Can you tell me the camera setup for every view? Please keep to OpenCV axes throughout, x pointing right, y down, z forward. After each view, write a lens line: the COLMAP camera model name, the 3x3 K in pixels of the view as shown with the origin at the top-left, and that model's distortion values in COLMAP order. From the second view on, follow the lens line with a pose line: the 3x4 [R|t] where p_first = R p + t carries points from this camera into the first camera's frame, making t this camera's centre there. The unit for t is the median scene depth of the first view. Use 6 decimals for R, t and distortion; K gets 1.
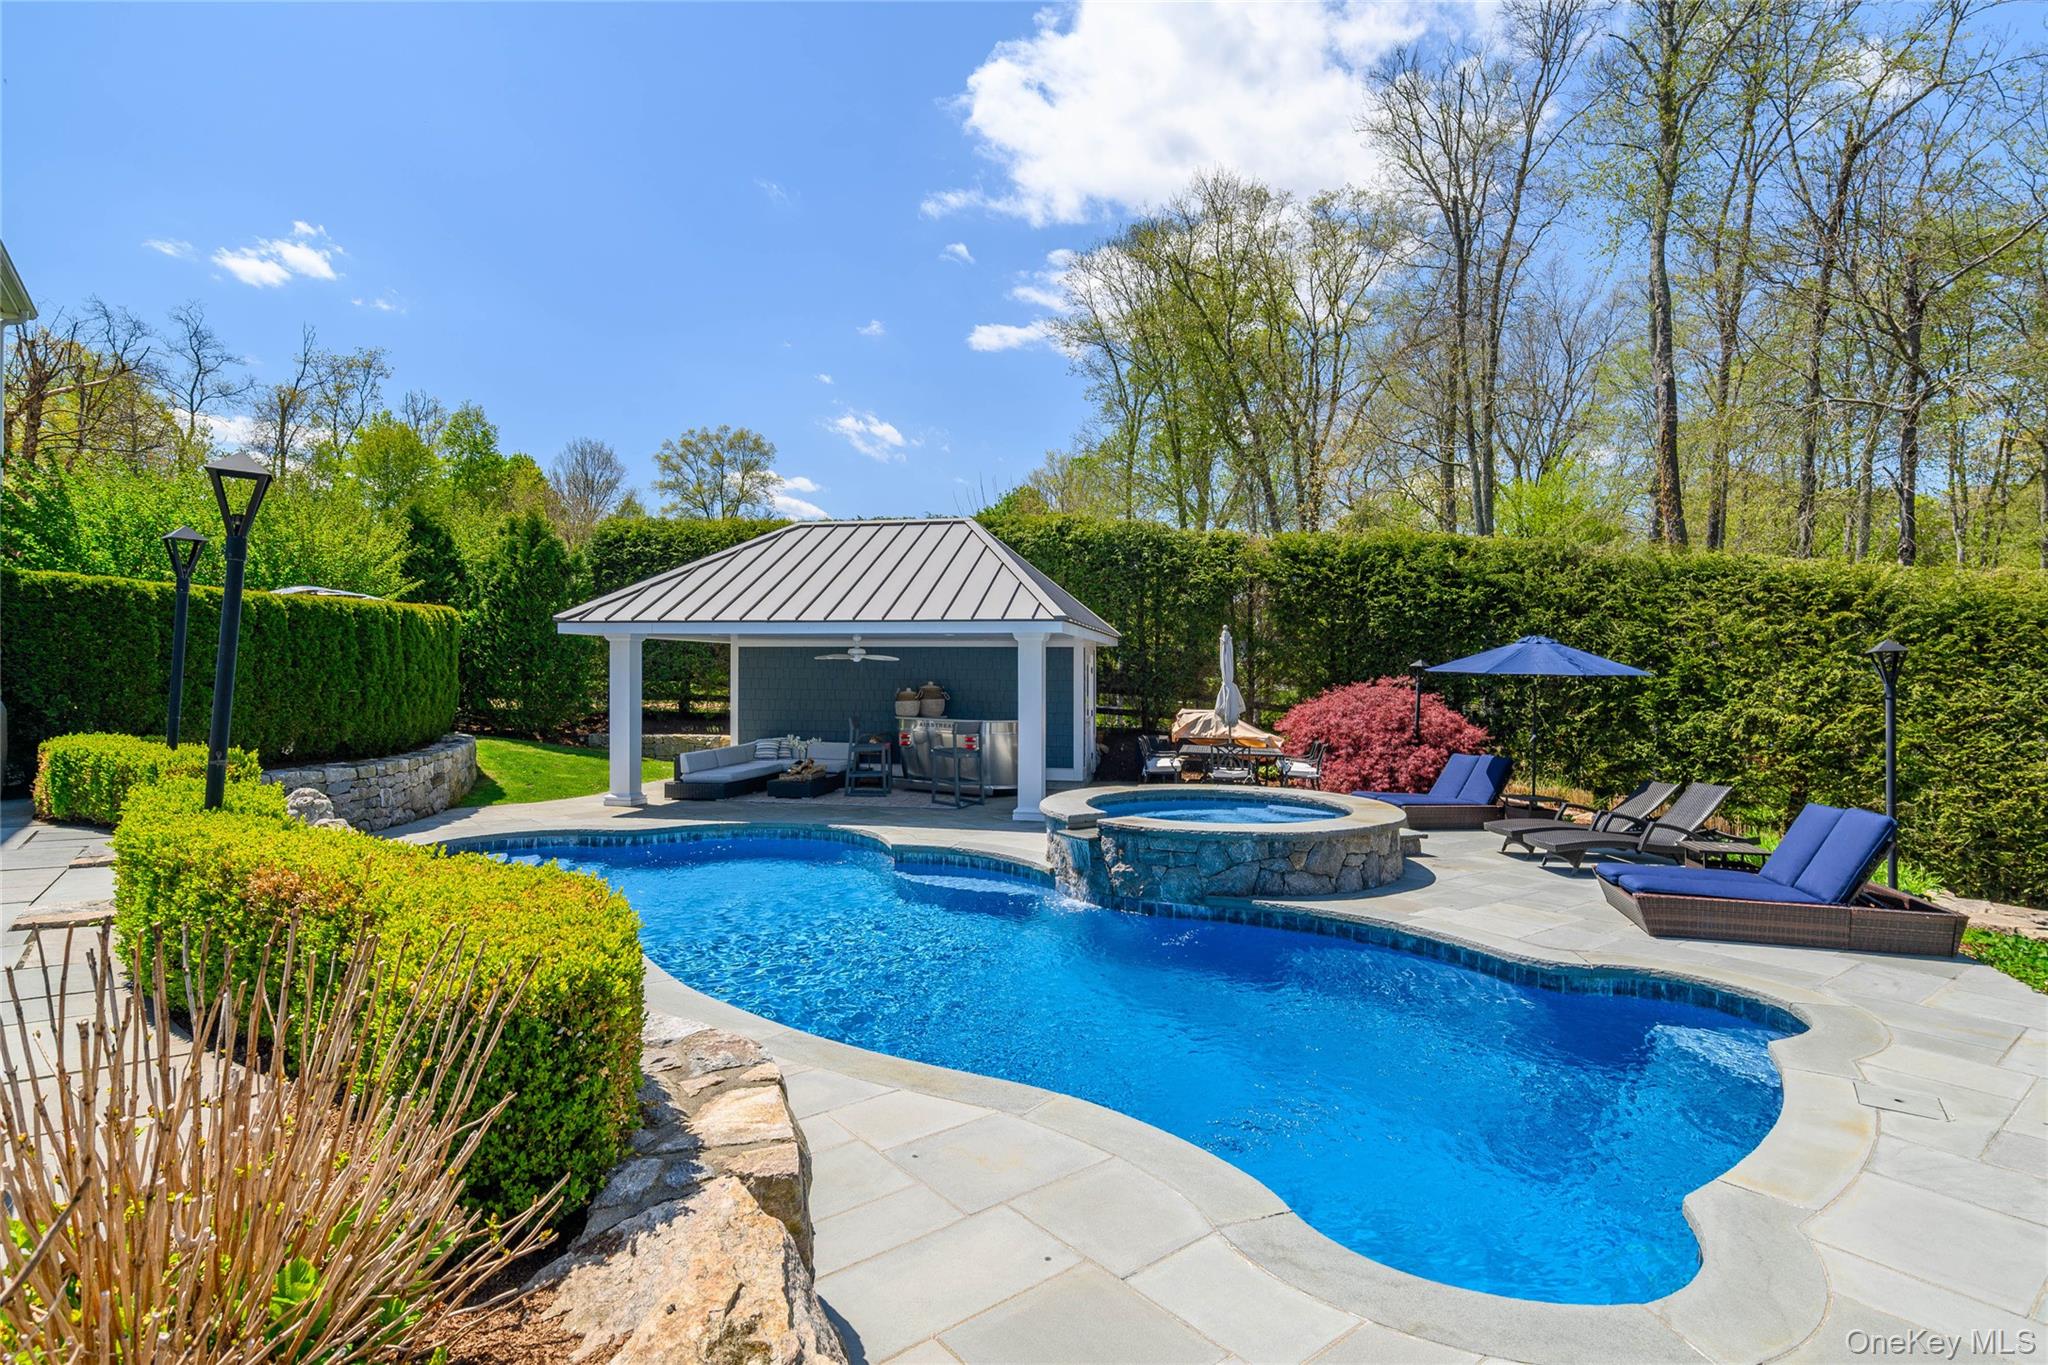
lens RADIAL K [[1037.5, 0, 1022.7], [0, 1037.5, 678.4], [0, 0, 1]] dist [0.002345, 0.001050]
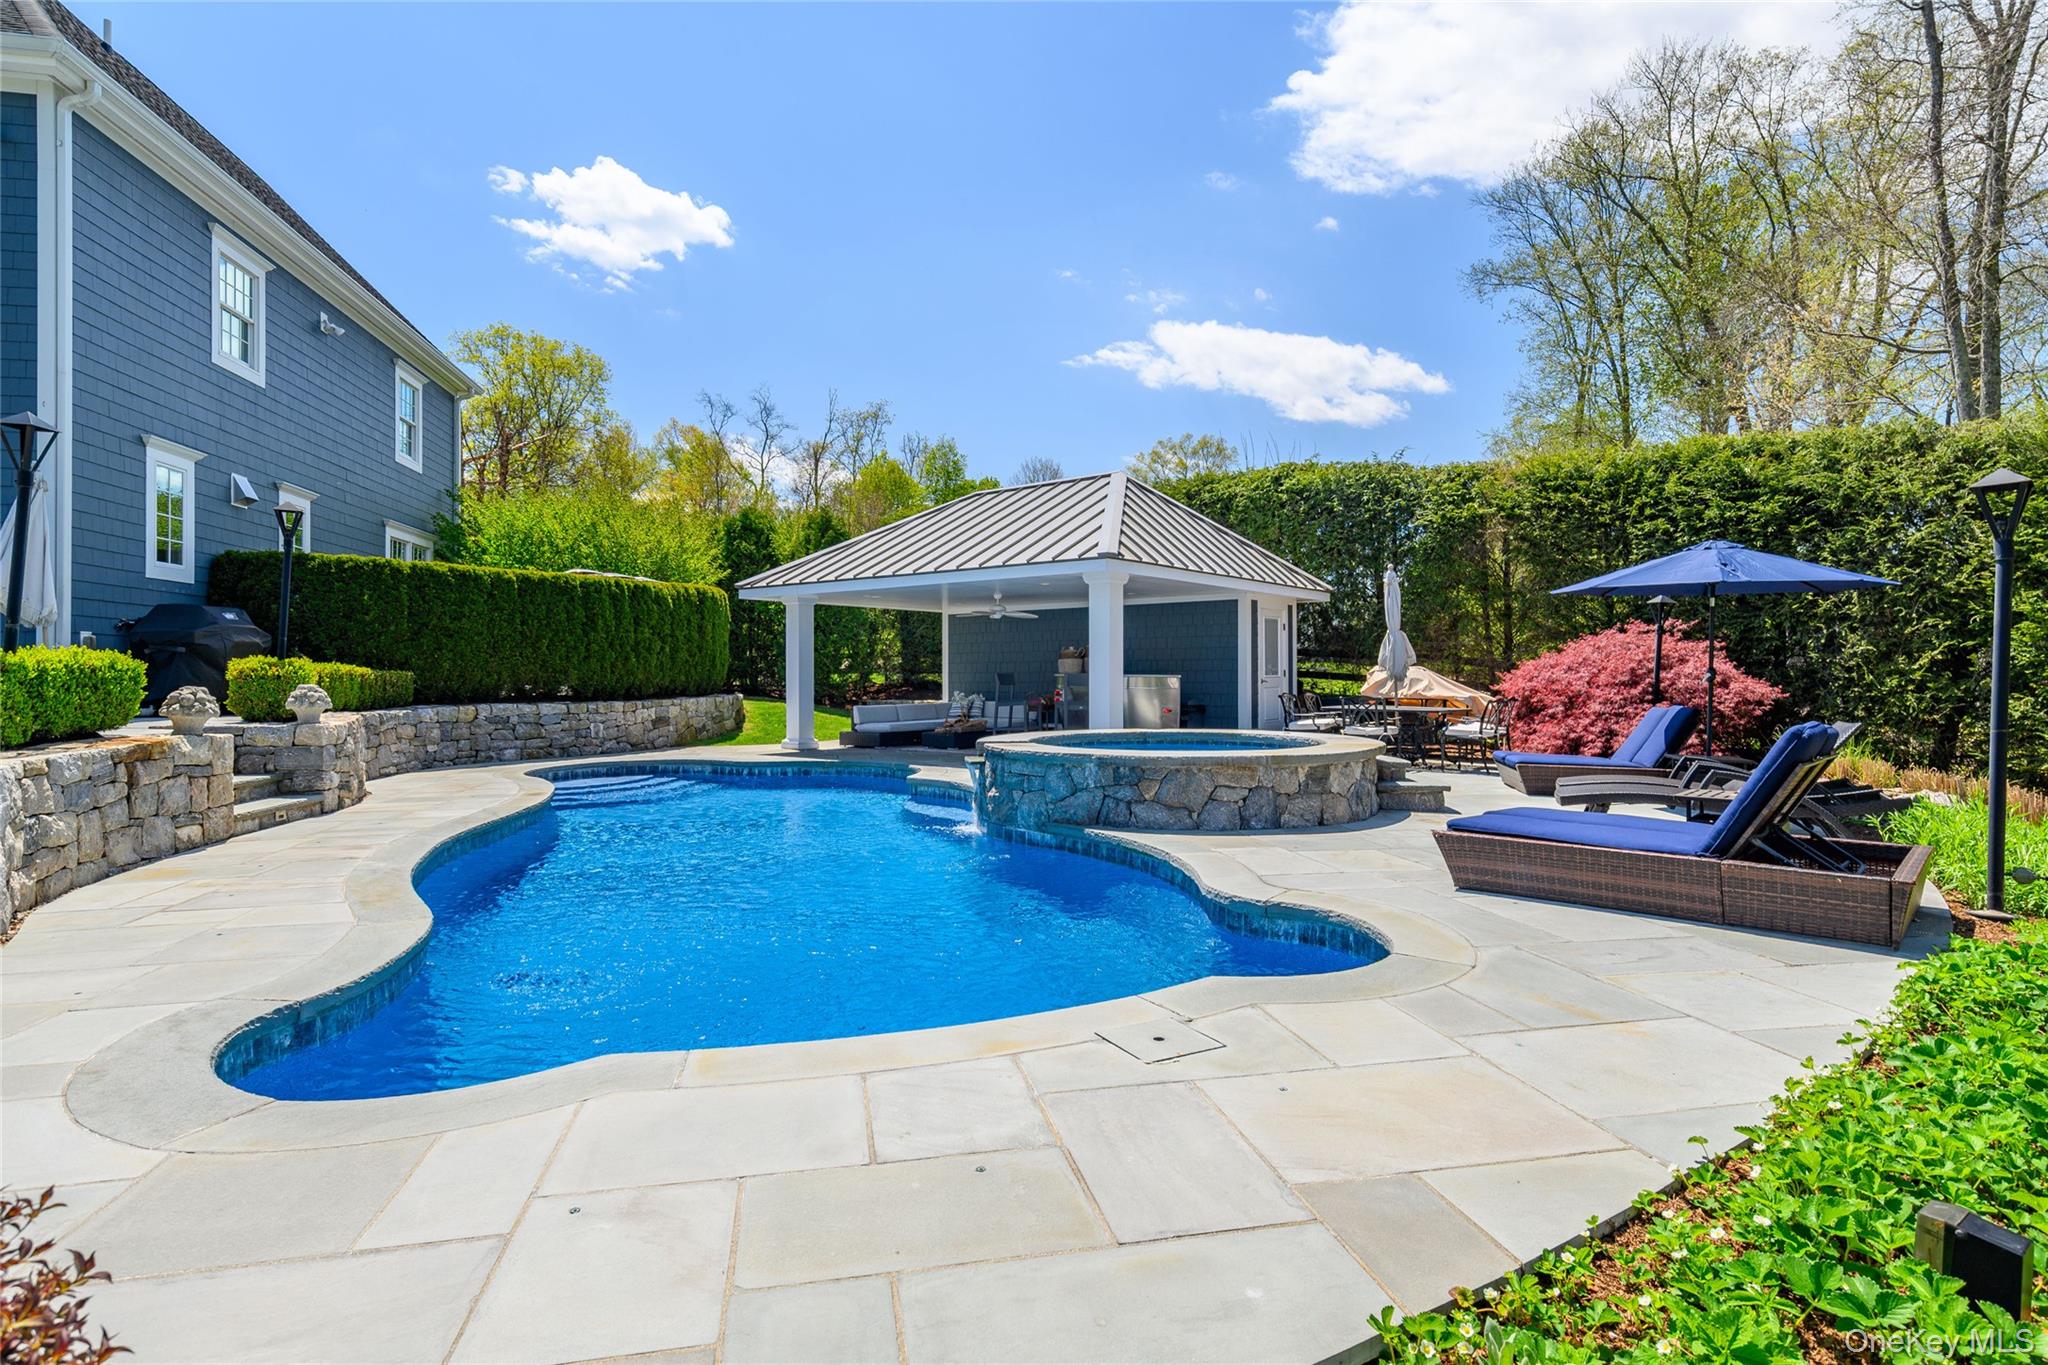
lens RADIAL K [[1024.7, 0, 1016.1], [0, 1024.7, 676.1], [0, 0, 1]] dist [0.005686, 0.001356]
pose [[0.892850, -0.008824, -0.450267, 0.328693], [0.007310, 0.999960, -0.005102, 0.048735], [0.450294, 0.001264, 0.892880, 0.100055]]
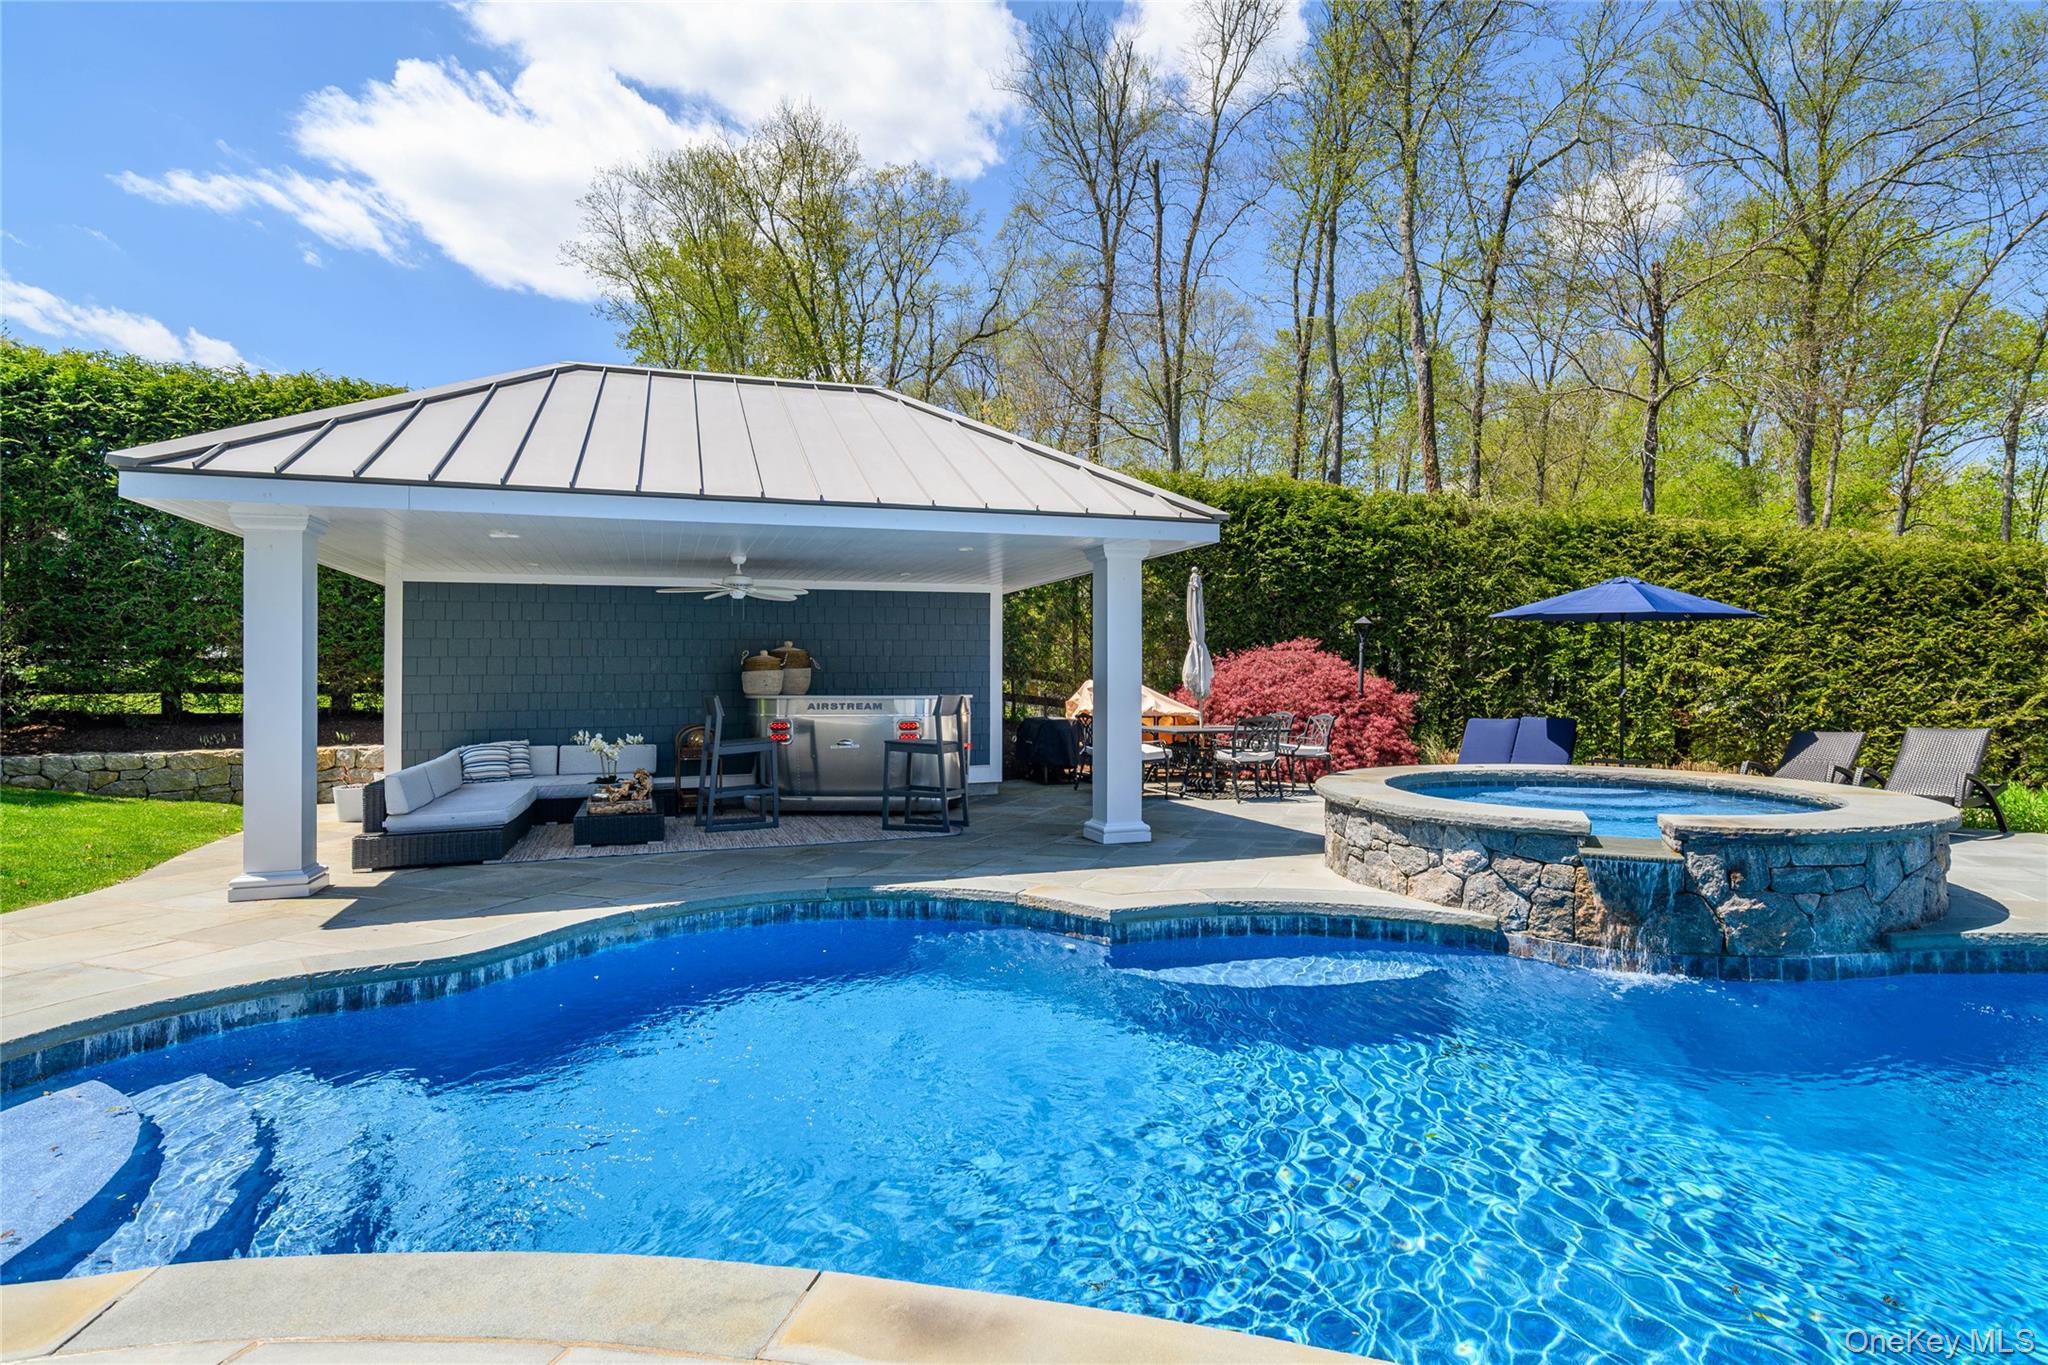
lens RADIAL K [[1034.6, 0, 1058.1], [0, 1034.6, 674.2], [0, 0, 1]] dist [-0.000676, 0.000227]
pose [[0.859522, -0.012291, 0.510952, -0.313330], [0.014951, 0.999888, -0.001098, 0.030893], [-0.510881, 0.008583, 0.859609, 0.426700]]
